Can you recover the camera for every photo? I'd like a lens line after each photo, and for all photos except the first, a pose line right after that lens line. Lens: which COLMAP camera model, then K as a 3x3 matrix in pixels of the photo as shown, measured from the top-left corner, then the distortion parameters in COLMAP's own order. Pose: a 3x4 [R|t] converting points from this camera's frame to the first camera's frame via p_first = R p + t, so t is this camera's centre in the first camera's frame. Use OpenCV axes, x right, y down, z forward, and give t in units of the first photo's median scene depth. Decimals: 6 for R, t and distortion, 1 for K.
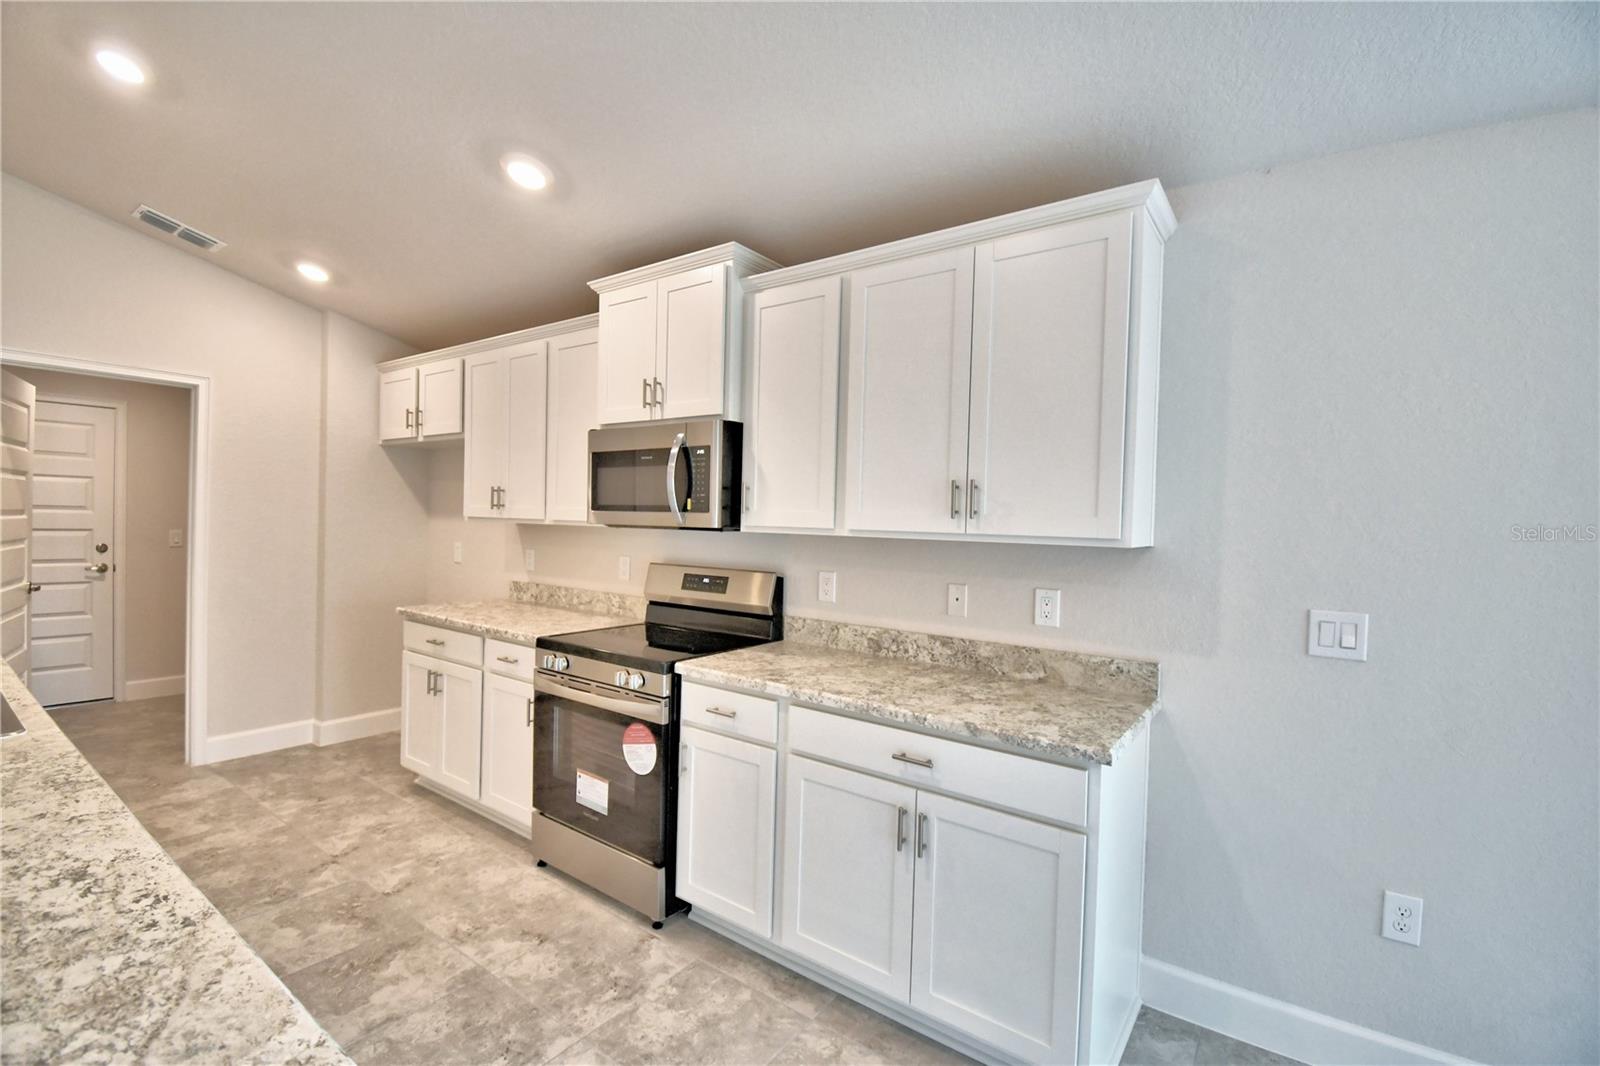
lens RADIAL K [[707.5, 0, 806.5], [0, 707.5, 525.6], [0, 0, 1]] dist [-0.006407, -0.010164]
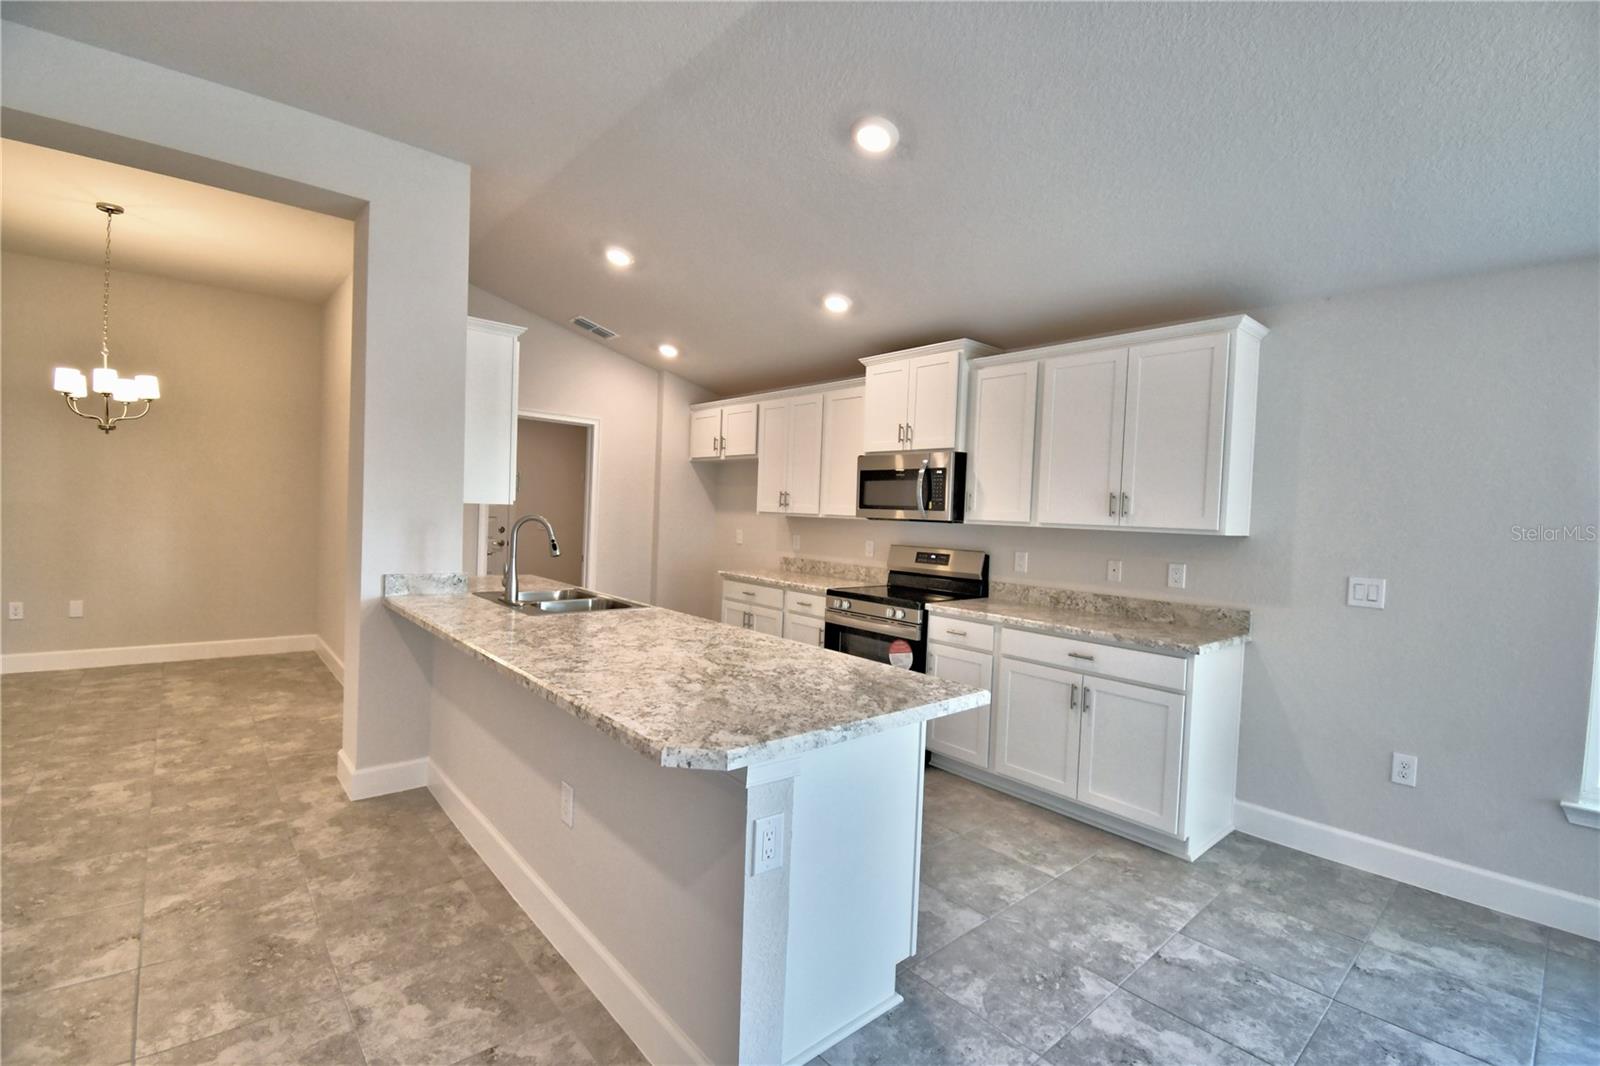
lens RADIAL K [[707.5, 0, 791.7], [0, 707.5, 527.7], [0, 0, 1]] dist [-0.006407, -0.010164]
pose [[0.971033, 0.017488, -0.238304, -0.092318], [-0.016254, 0.999842, 0.007143, 0.012978], [0.238391, -0.003062, 0.971164, -0.595696]]
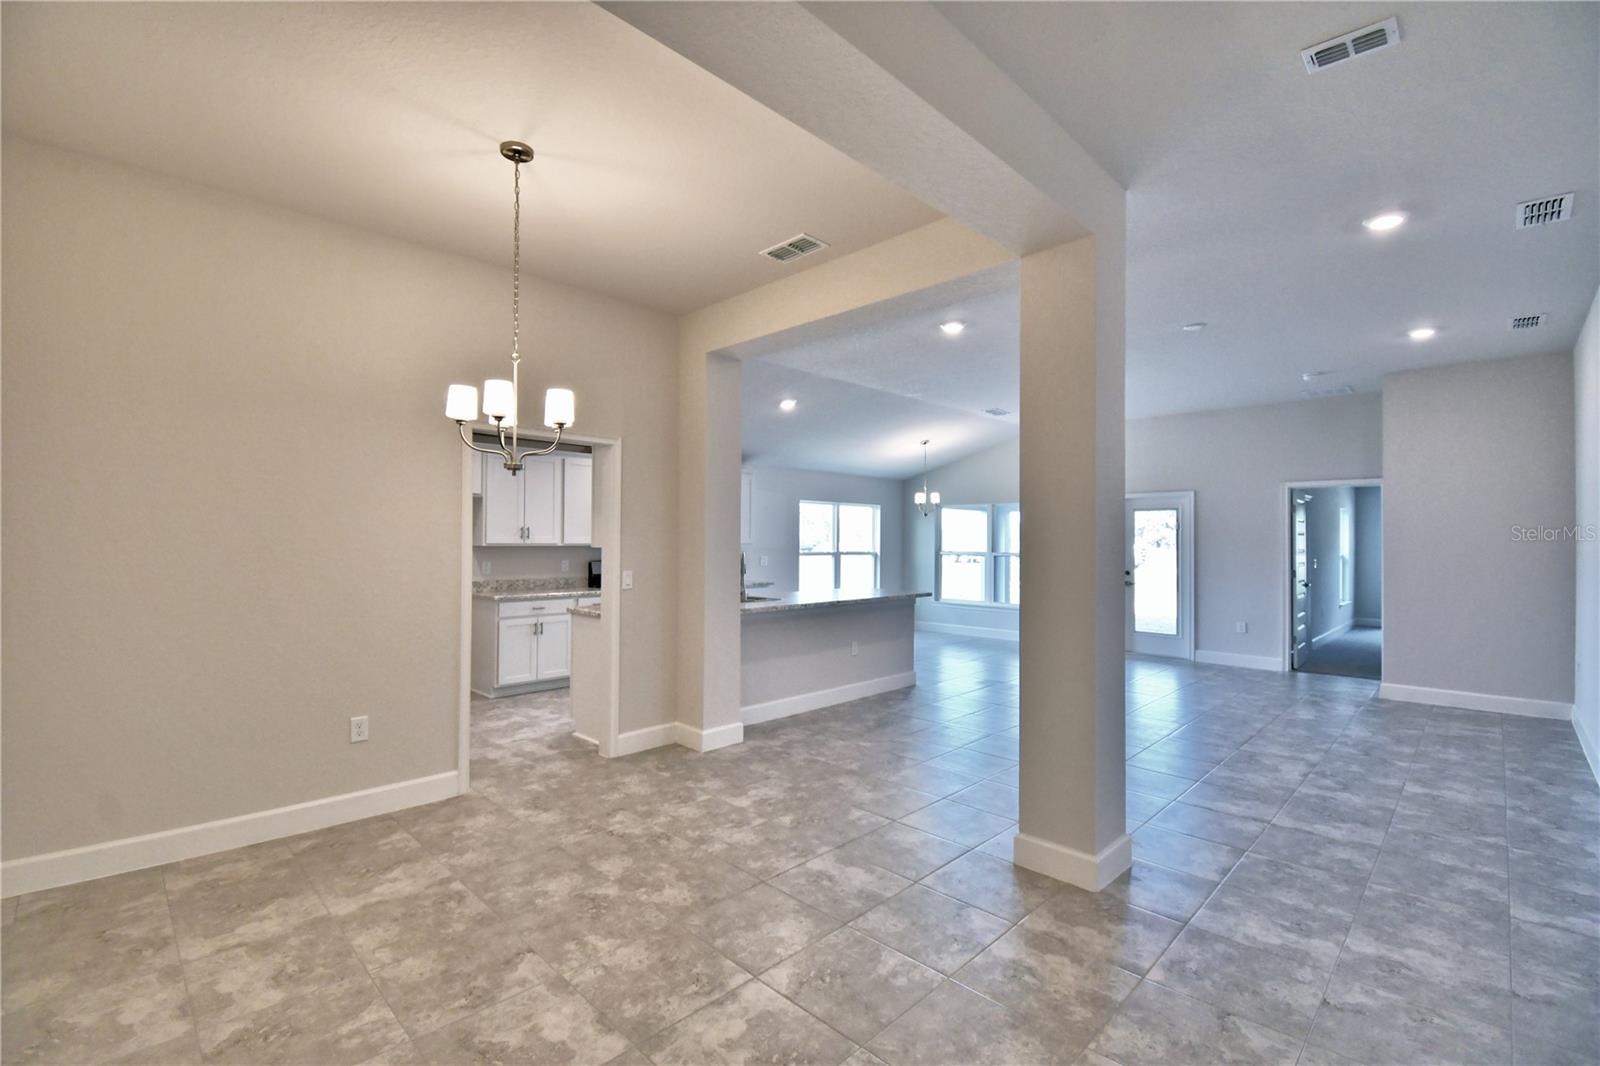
lens RADIAL K [[707.5, 0, 808.6], [0, 707.5, 534.9], [0, 0, 1]] dist [-0.006407, -0.010164]
pose [[0.148252, -0.015401, 0.988830, -2.997020], [0.017045, 0.999770, 0.013016, -0.063999], [-0.988803, 0.014925, 0.148481, -0.043843]]
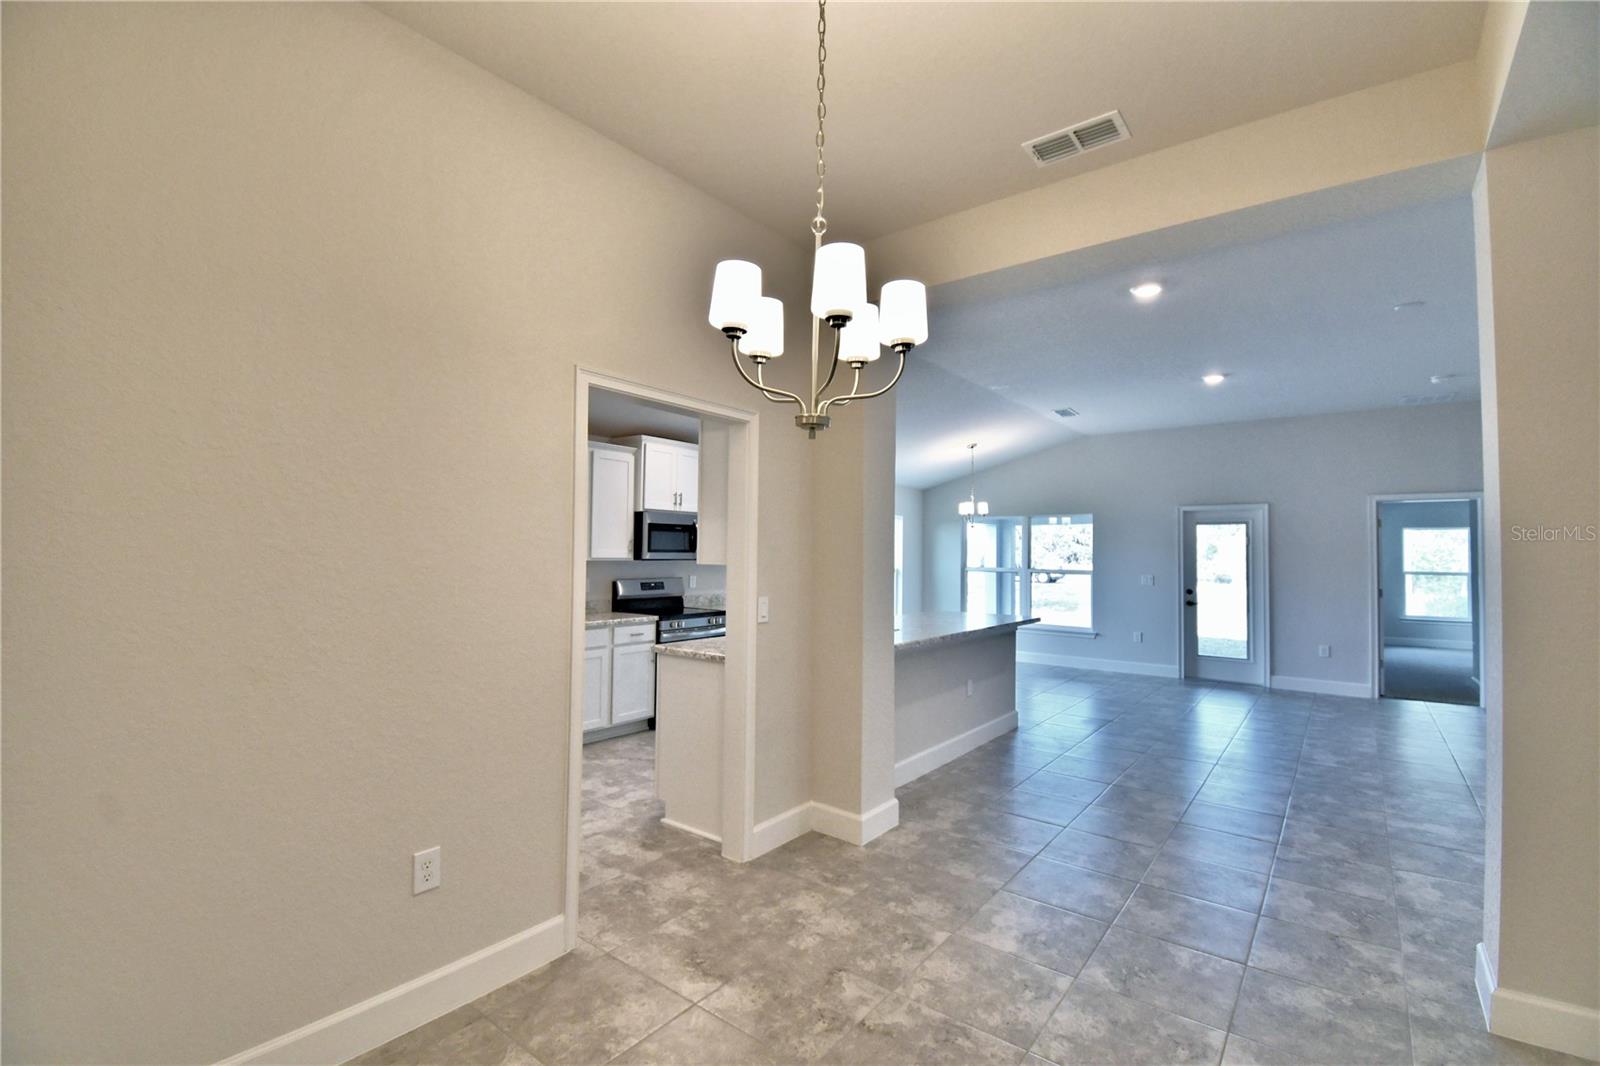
lens RADIAL K [[707.5, 0, 806.7], [0, 707.5, 537.2], [0, 0, 1]] dist [-0.006407, -0.010164]
pose [[0.037171, 0.000990, 0.999308, -2.579615], [0.009840, 0.999951, -0.001357, -0.064875], [-0.999260, 0.009883, 0.037159, 0.551838]]
